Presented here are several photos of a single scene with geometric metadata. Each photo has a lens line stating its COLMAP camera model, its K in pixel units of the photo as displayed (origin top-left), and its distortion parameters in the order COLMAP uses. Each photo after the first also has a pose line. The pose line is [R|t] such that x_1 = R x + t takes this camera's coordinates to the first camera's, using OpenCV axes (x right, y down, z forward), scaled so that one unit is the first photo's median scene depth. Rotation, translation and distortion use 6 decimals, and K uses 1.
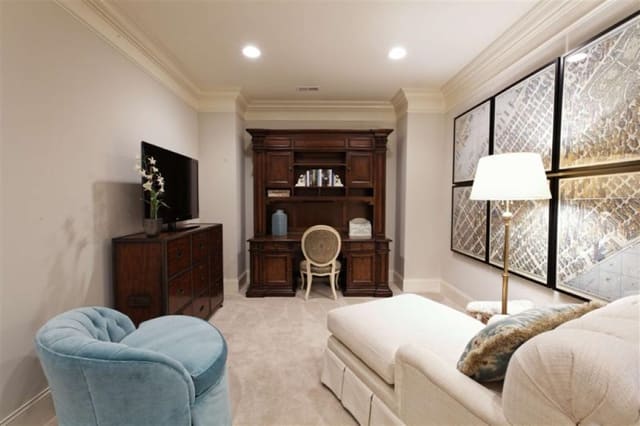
lens RADIAL K [[284.6, 0, 316.6], [0, 284.6, 211.7], [0, 0, 1]] dist [-0.006933, 0.002816]
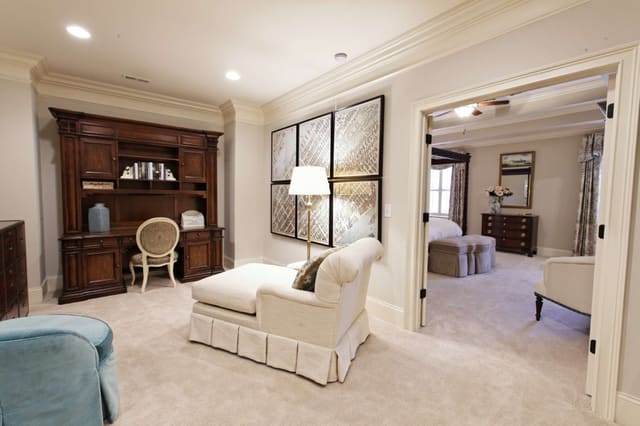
lens RADIAL K [[284.6, 0, 319.8], [0, 284.6, 214.4], [0, 0, 1]] dist [-0.006933, 0.002816]
pose [[0.789183, -0.033560, 0.613241, -0.195156], [0.015022, 0.999262, 0.035353, 0.009780], [-0.613974, -0.018688, 0.789105, -0.222983]]
